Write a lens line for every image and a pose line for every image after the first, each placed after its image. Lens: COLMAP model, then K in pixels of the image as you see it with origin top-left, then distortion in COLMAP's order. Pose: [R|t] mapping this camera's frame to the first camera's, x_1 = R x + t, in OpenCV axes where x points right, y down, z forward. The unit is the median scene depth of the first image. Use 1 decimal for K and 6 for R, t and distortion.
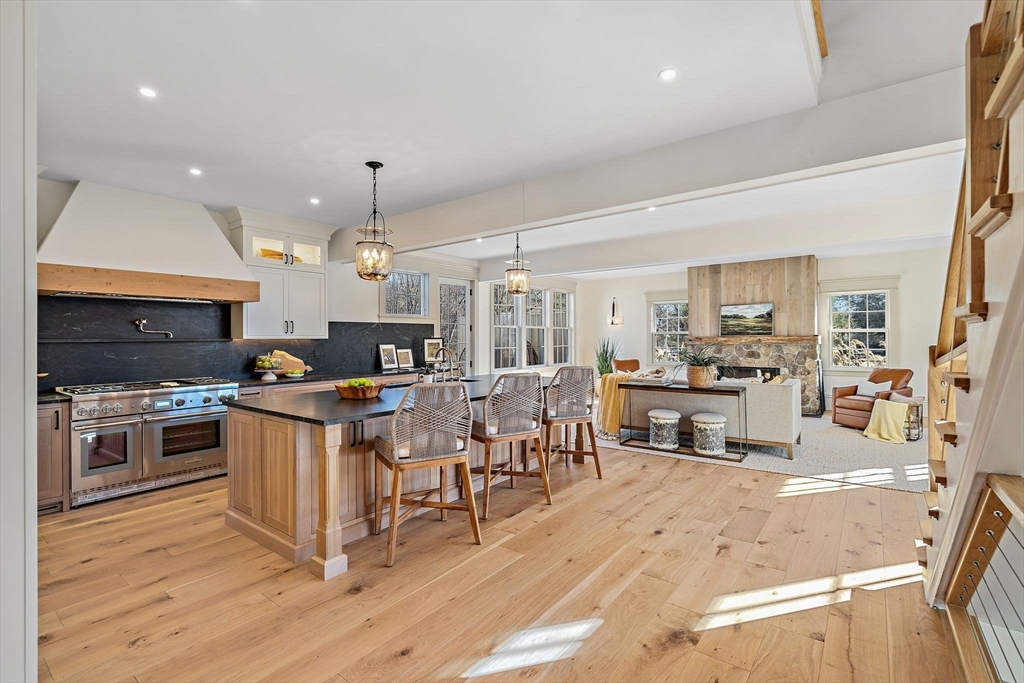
lens RADIAL K [[472.7, 0, 508.7], [0, 472.7, 341.7], [0, 0, 1]] dist [-0.000902, 0.000295]
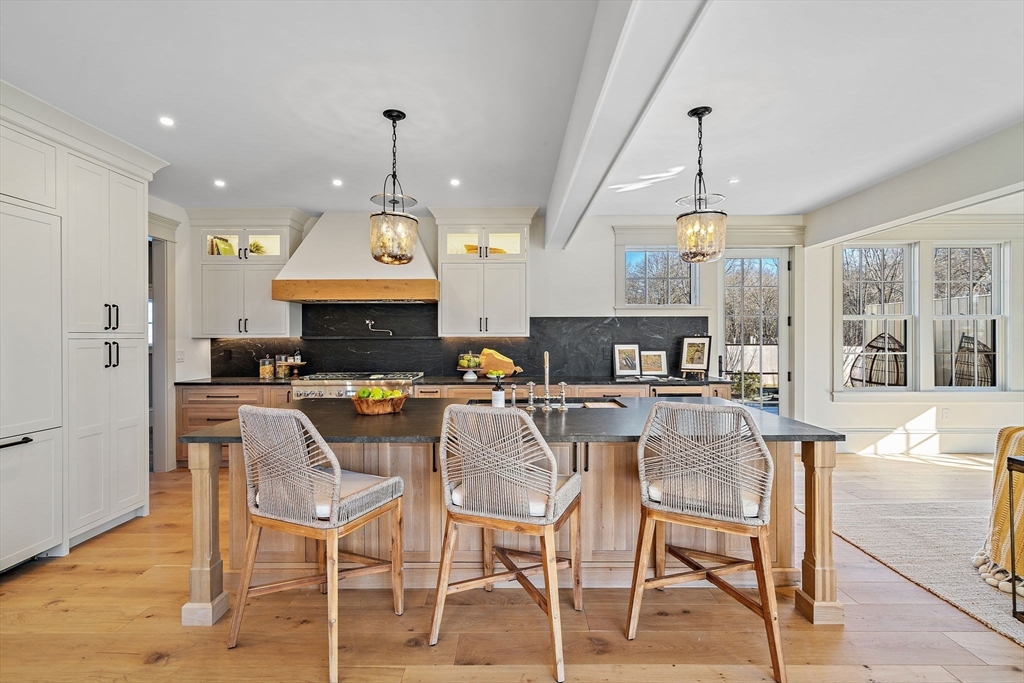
lens RADIAL K [[472.7, 0, 508.7], [0, 472.7, 341.7], [0, 0, 1]] dist [-0.000902, 0.000295]
pose [[0.605443, 0.015473, -0.795739, 0.293753], [-0.007527, 0.999878, 0.013716, -0.009425], [0.795853, -0.002315, 0.605485, 0.441283]]
